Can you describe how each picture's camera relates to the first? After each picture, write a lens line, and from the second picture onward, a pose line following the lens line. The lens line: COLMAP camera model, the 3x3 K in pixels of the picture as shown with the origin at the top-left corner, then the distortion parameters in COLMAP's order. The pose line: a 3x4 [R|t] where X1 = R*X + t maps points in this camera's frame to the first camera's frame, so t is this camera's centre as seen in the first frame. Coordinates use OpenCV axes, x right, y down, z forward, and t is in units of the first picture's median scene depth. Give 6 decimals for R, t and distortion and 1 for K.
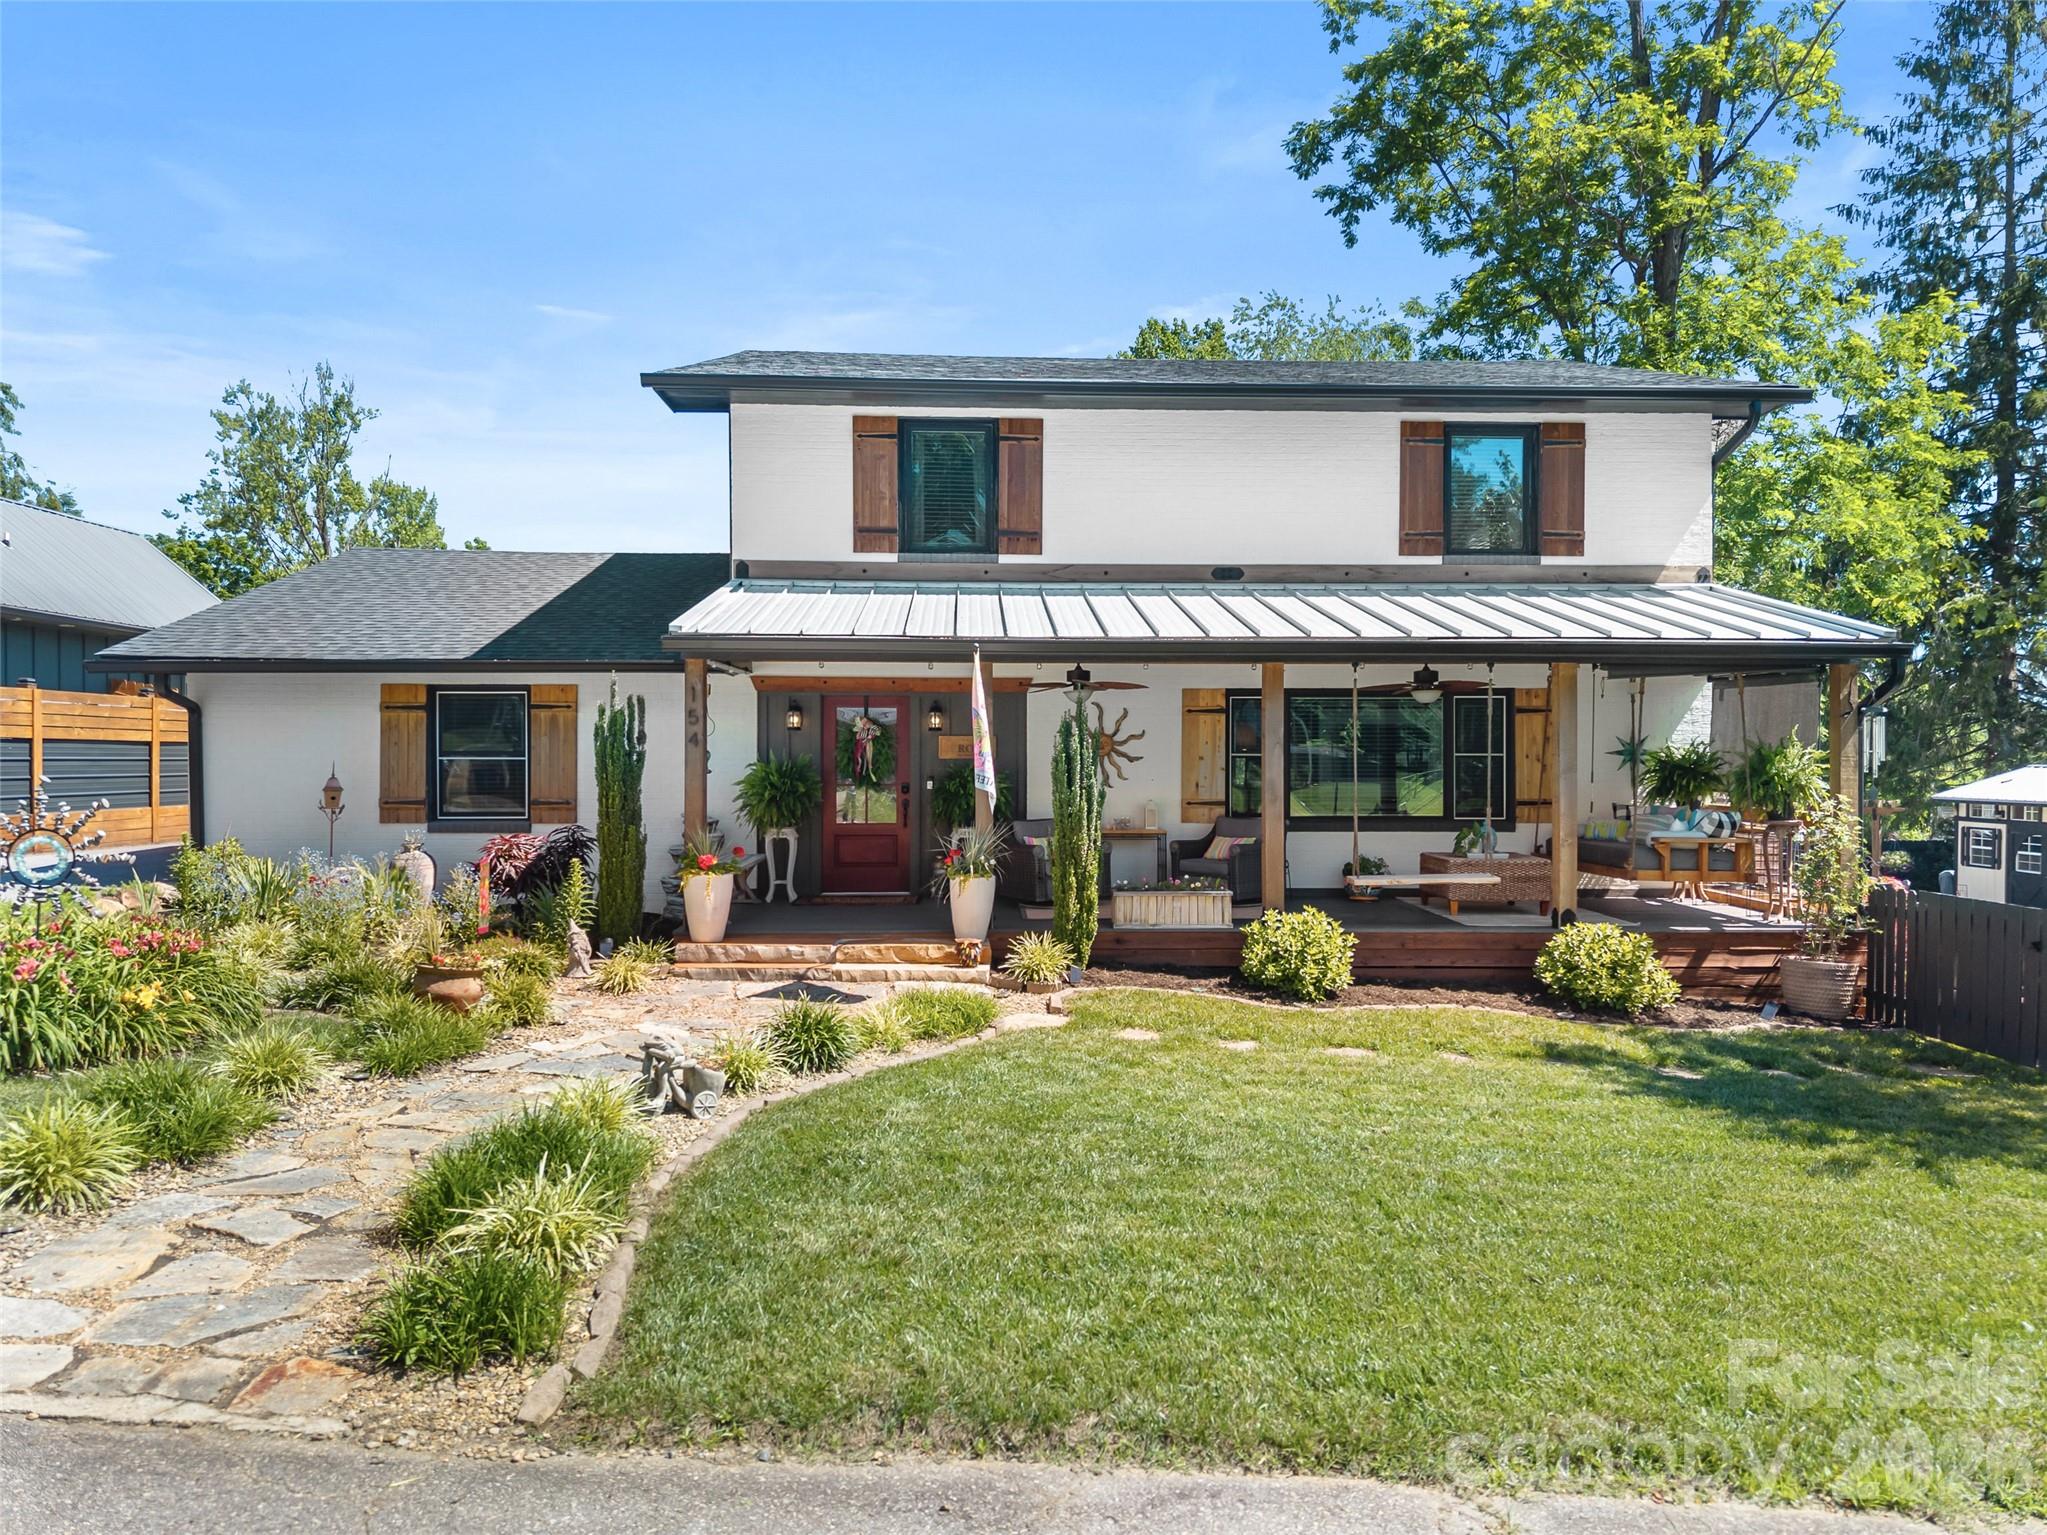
lens RADIAL K [[1354.4, 0, 1016.0], [0, 1354.4, 774.1], [0, 0, 1]] dist [0.068891, -0.126676]
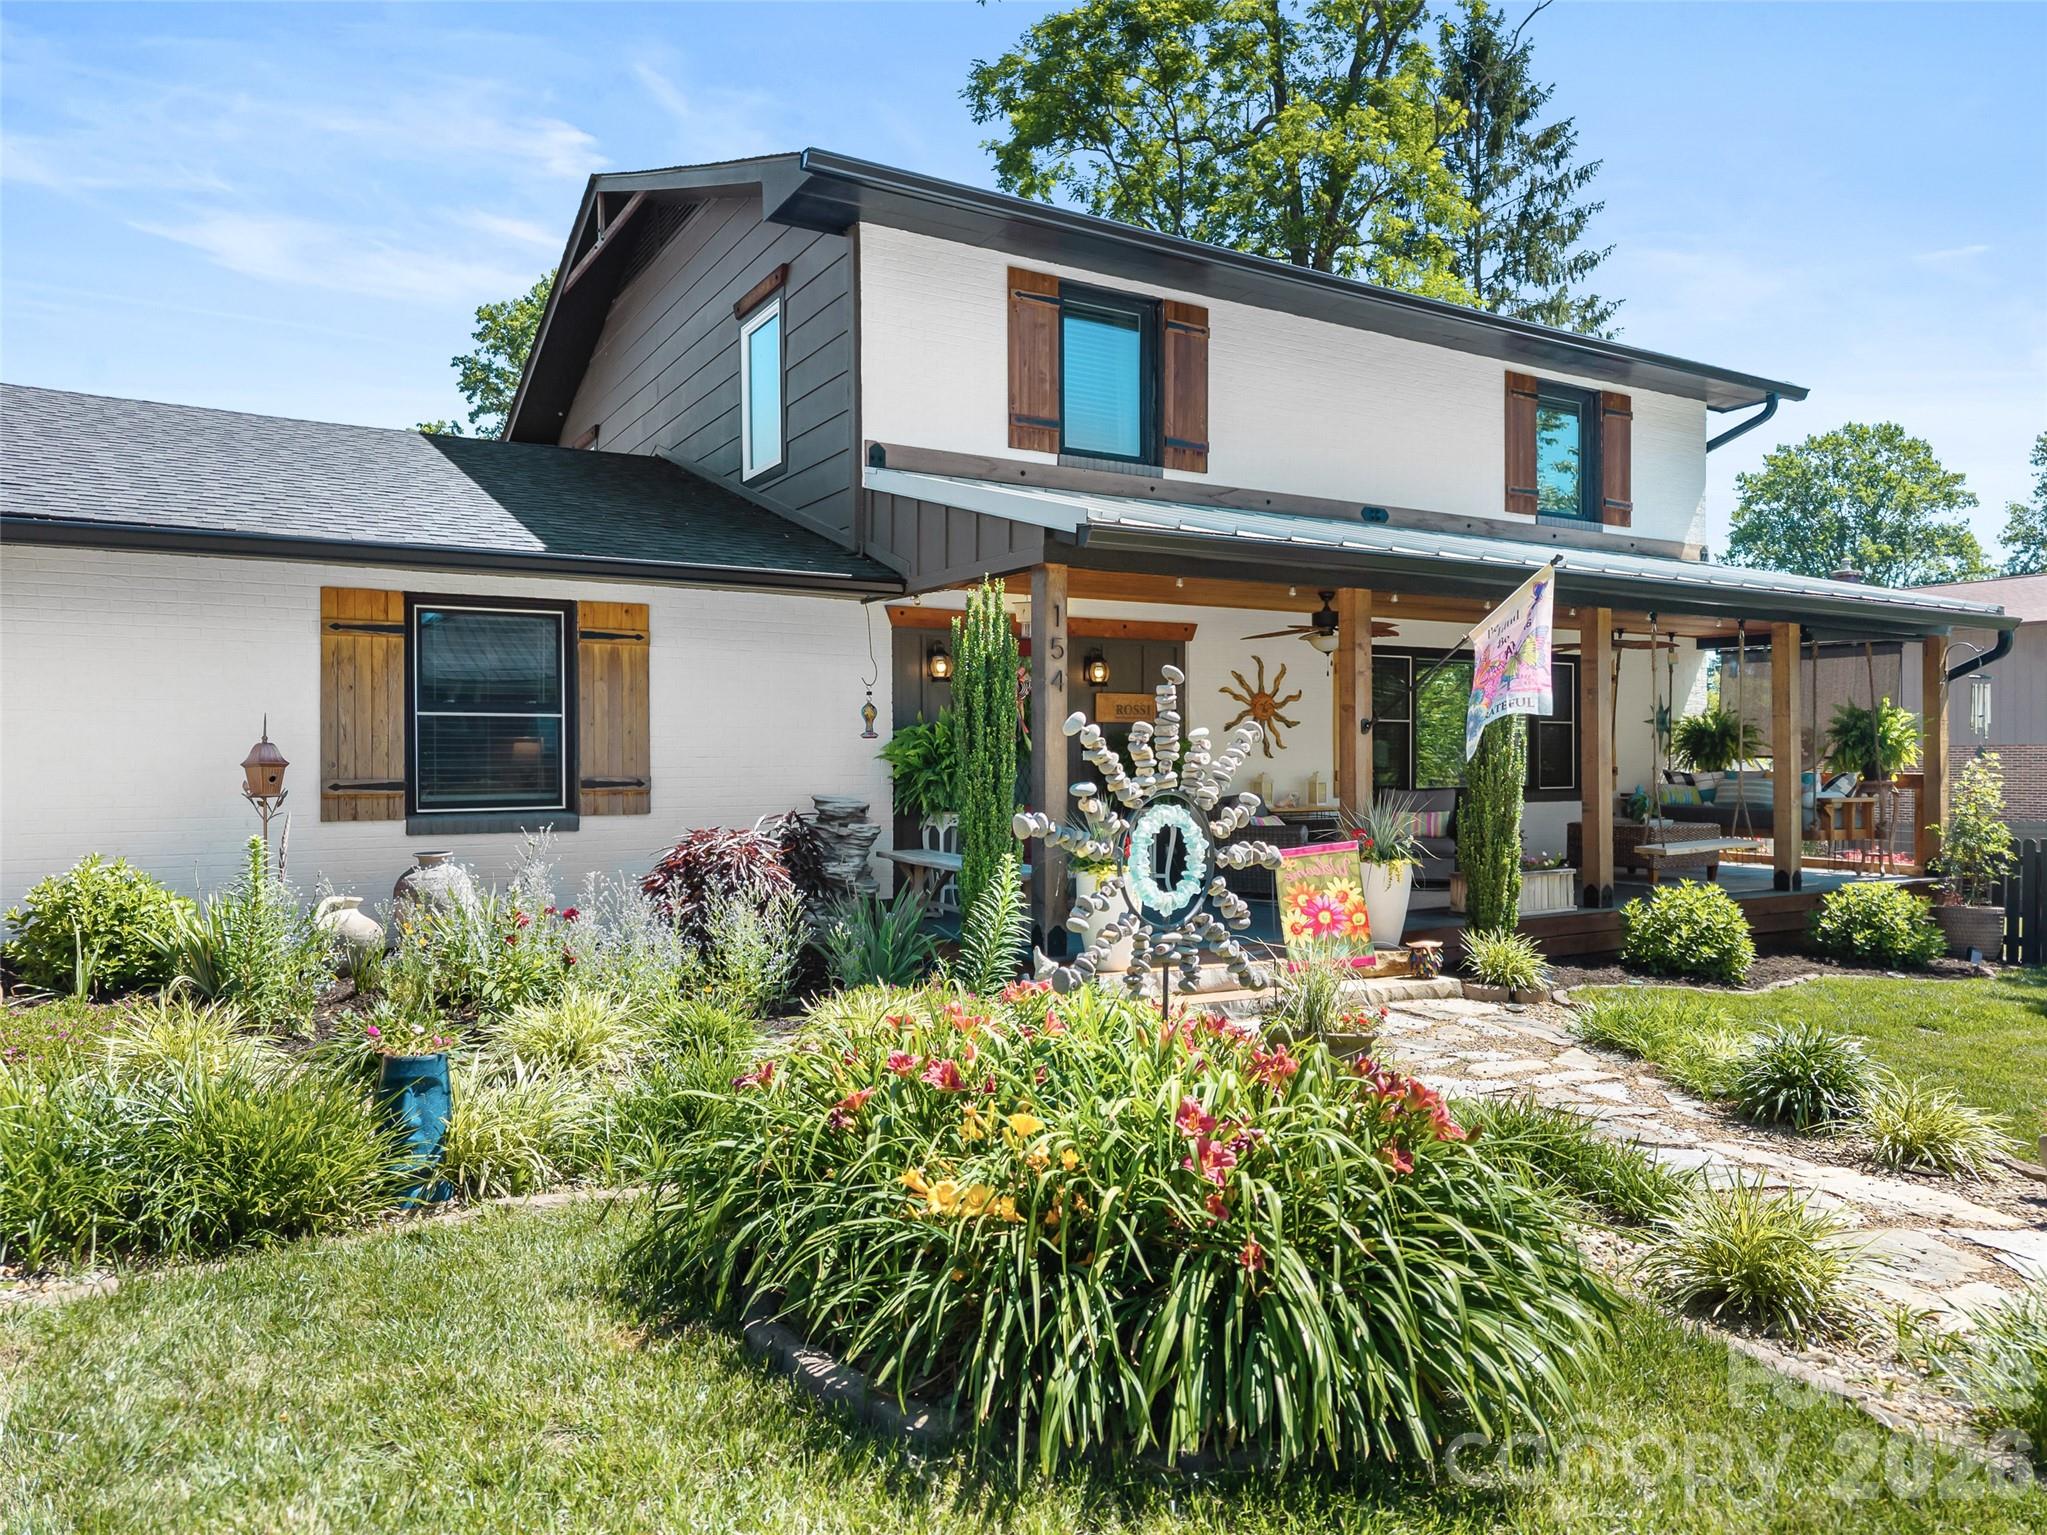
lens RADIAL K [[1354.4, 0, 1016.0], [0, 1354.4, 774.1], [0, 0, 1]] dist [0.068891, -0.126676]
pose [[0.877363, -0.010263, 0.479718, -0.485876], [0.011358, 0.999935, 0.000621, 0.018167], [-0.479693, 0.004904, 0.877423, 0.339675]]
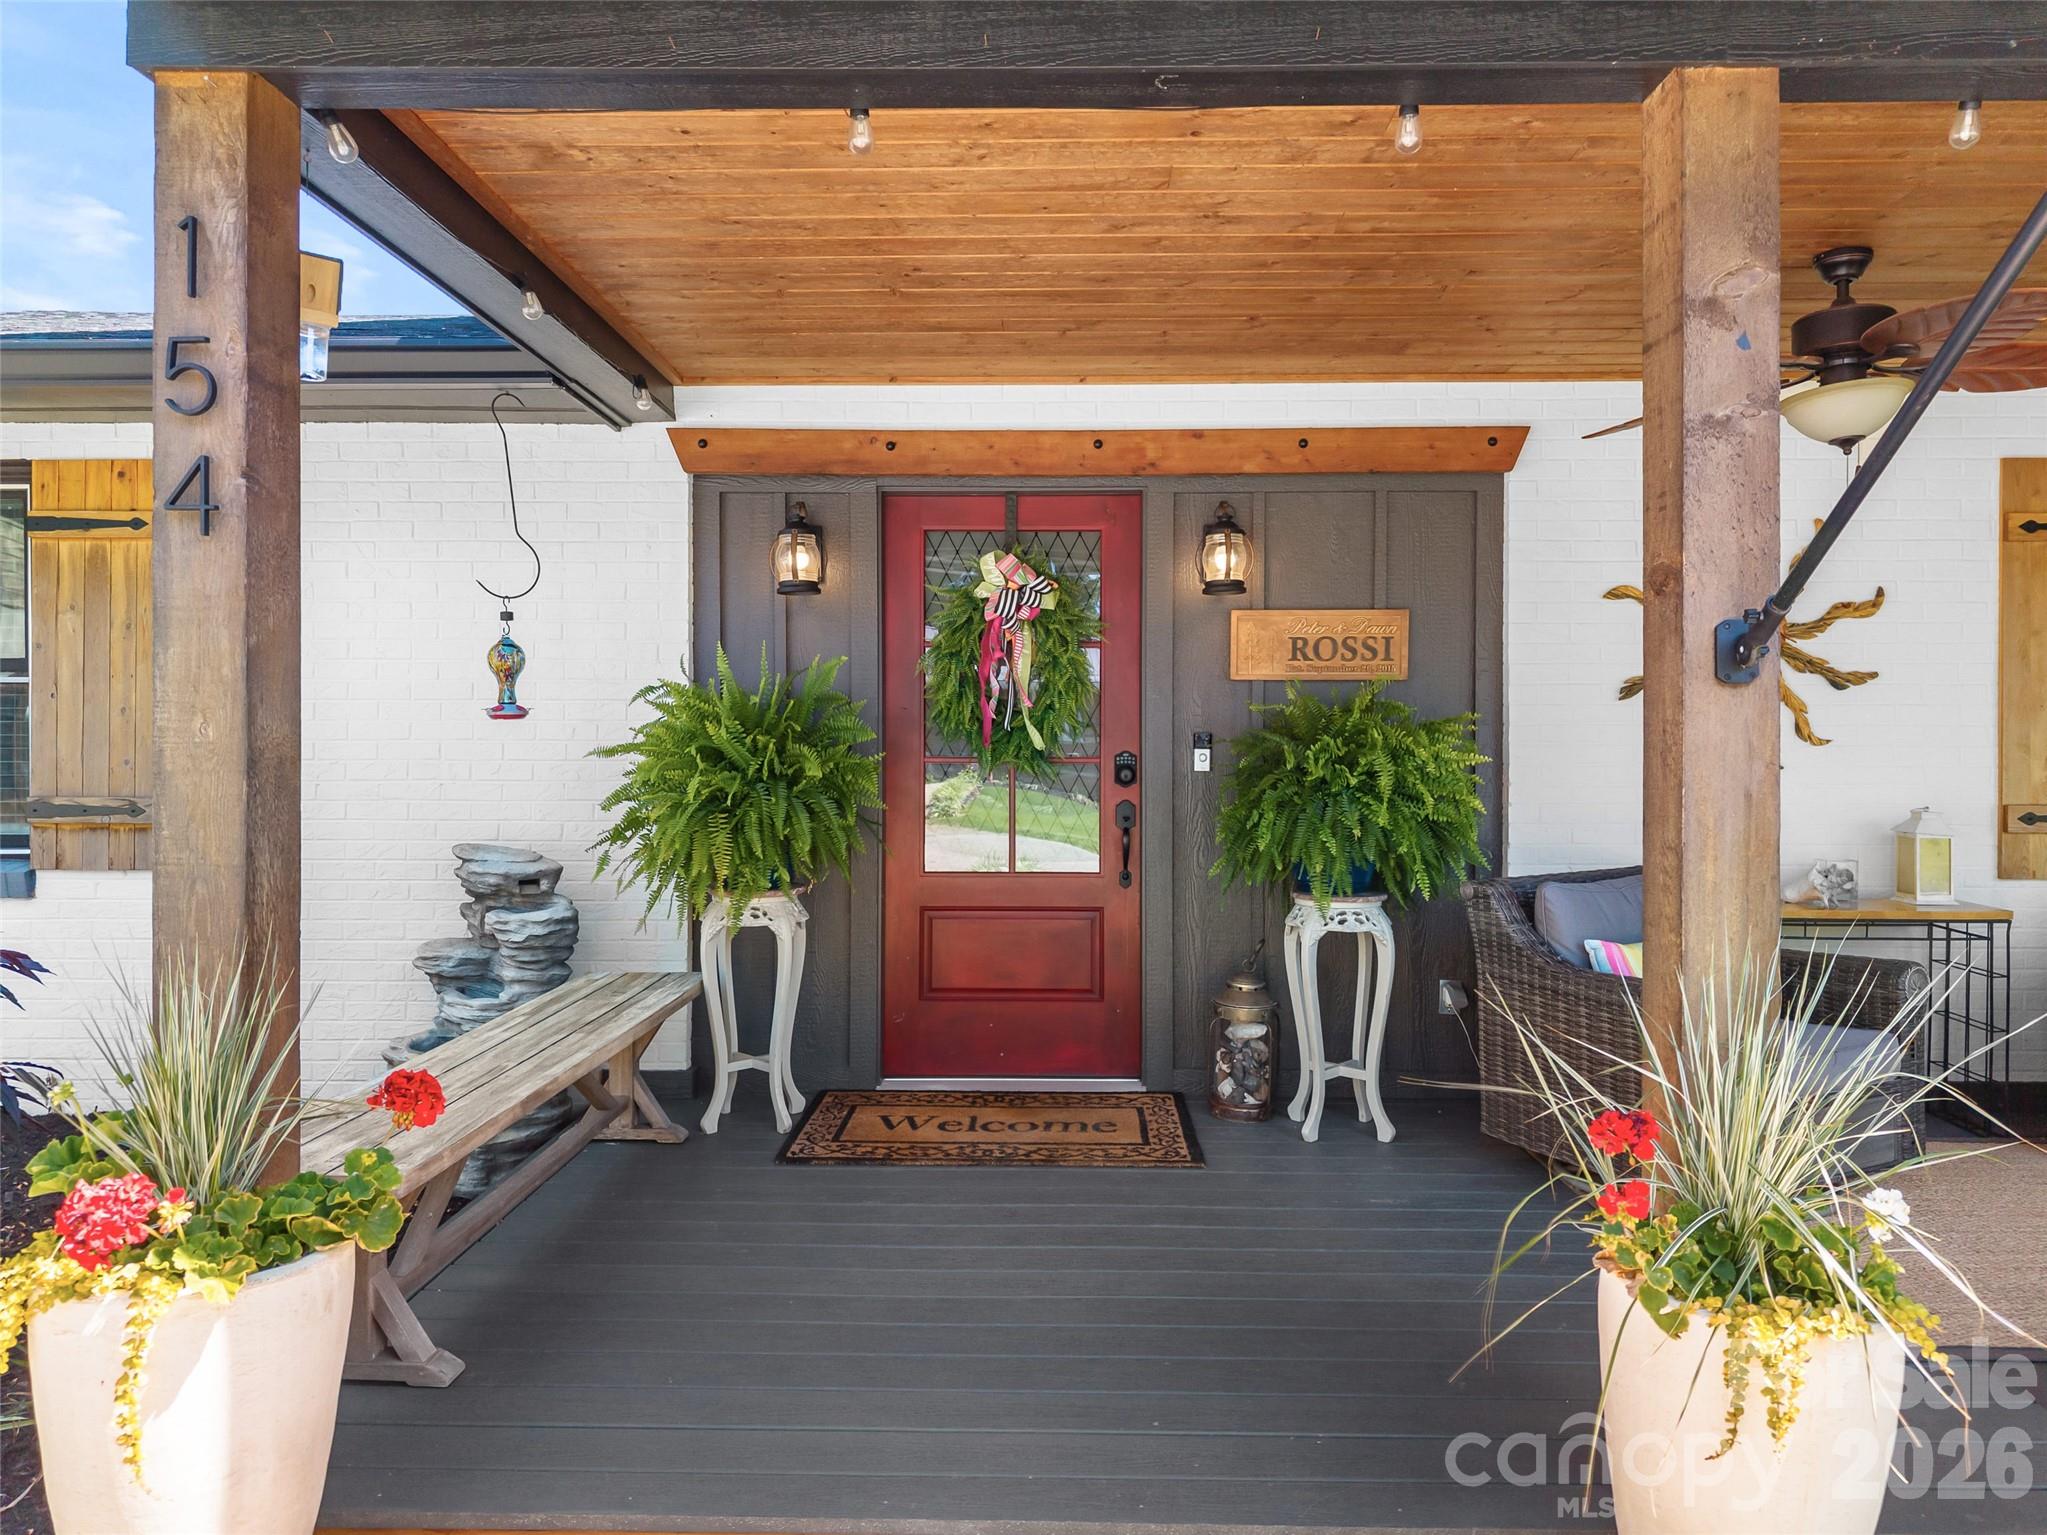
lens RADIAL K [[1367.7, 0, 1026.8], [0, 1367.7, 762.8], [0, 0, 1]] dist [0.023977, -0.027461]
pose [[0.998591, 0.000813, -0.053052, -0.091687], [-0.001193, 0.999974, -0.007133, 0.011467], [0.053044, 0.007186, 0.998566, 0.679088]]
